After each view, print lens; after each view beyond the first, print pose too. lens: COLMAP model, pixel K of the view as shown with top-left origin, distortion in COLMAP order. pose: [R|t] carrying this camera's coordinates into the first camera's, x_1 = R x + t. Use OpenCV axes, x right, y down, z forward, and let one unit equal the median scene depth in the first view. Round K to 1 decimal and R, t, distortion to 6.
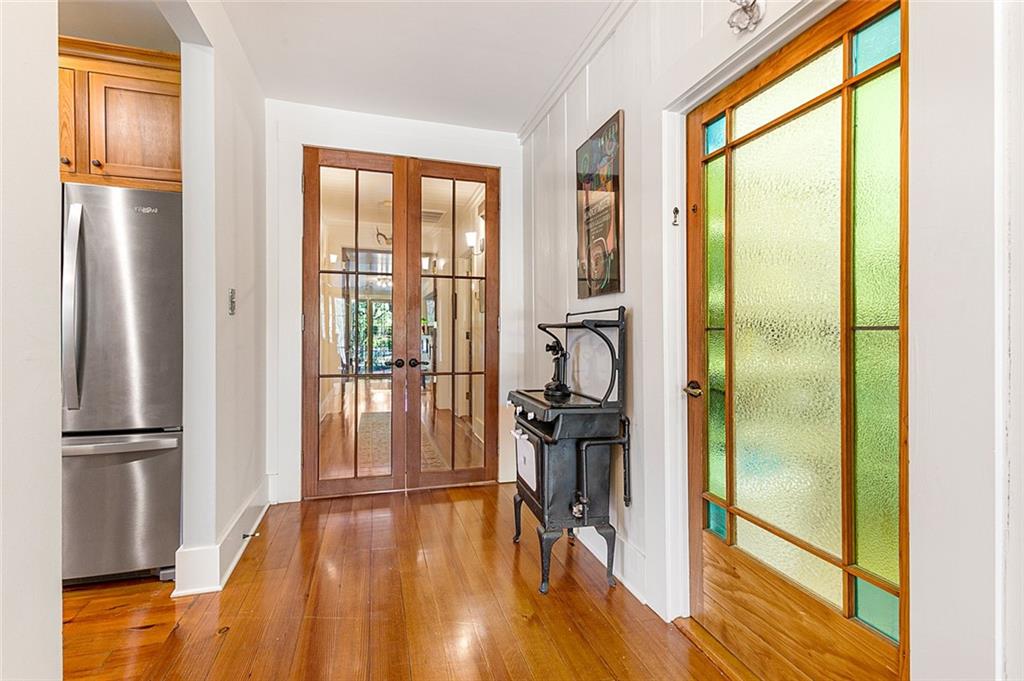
lens RADIAL K [[464.7, 0, 506.8], [0, 464.7, 336.1], [0, 0, 1]] dist [0.000448, 0.000446]
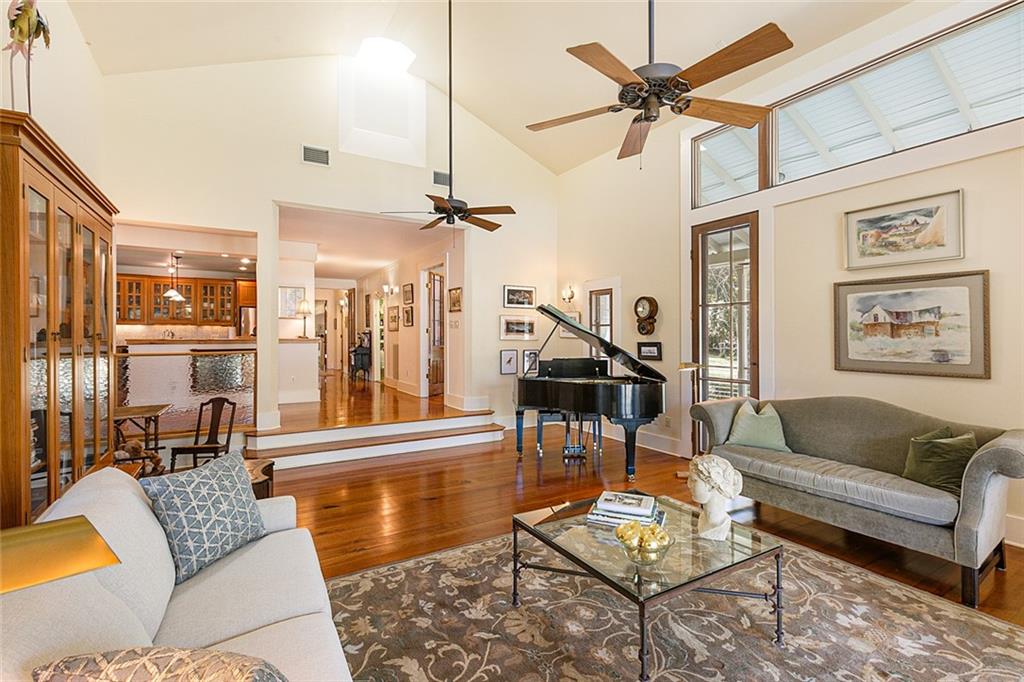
lens RADIAL K [[464.7, 0, 506.8], [0, 464.7, 336.6], [0, 0, 1]] dist [0.000448, 0.000446]
pose [[0.968872, -0.006338, 0.247483, 0.382240], [0.008108, 0.999948, -0.006134, 0.050246], [-0.247431, 0.007949, 0.968873, -3.987598]]
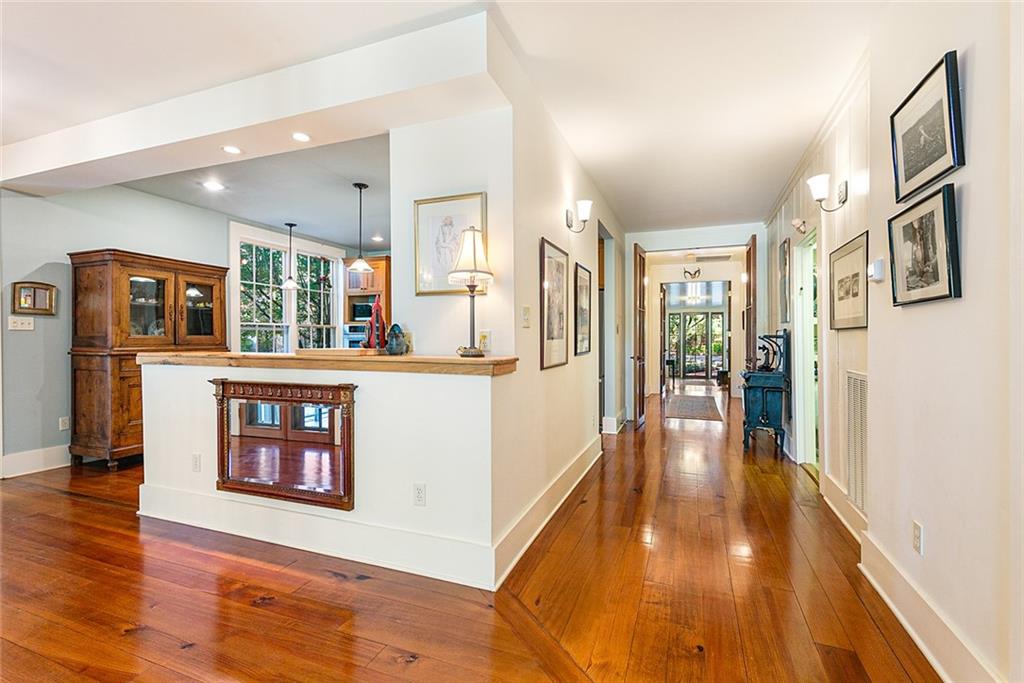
lens RADIAL K [[464.7, 0, 506.8], [0, 464.7, 337.1], [0, 0, 1]] dist [0.000448, 0.000446]
pose [[0.789308, -0.005782, -0.613970, 0.466272], [-0.002069, 0.999925, -0.012076, 0.005619], [0.613994, 0.010802, 0.789237, -1.307332]]
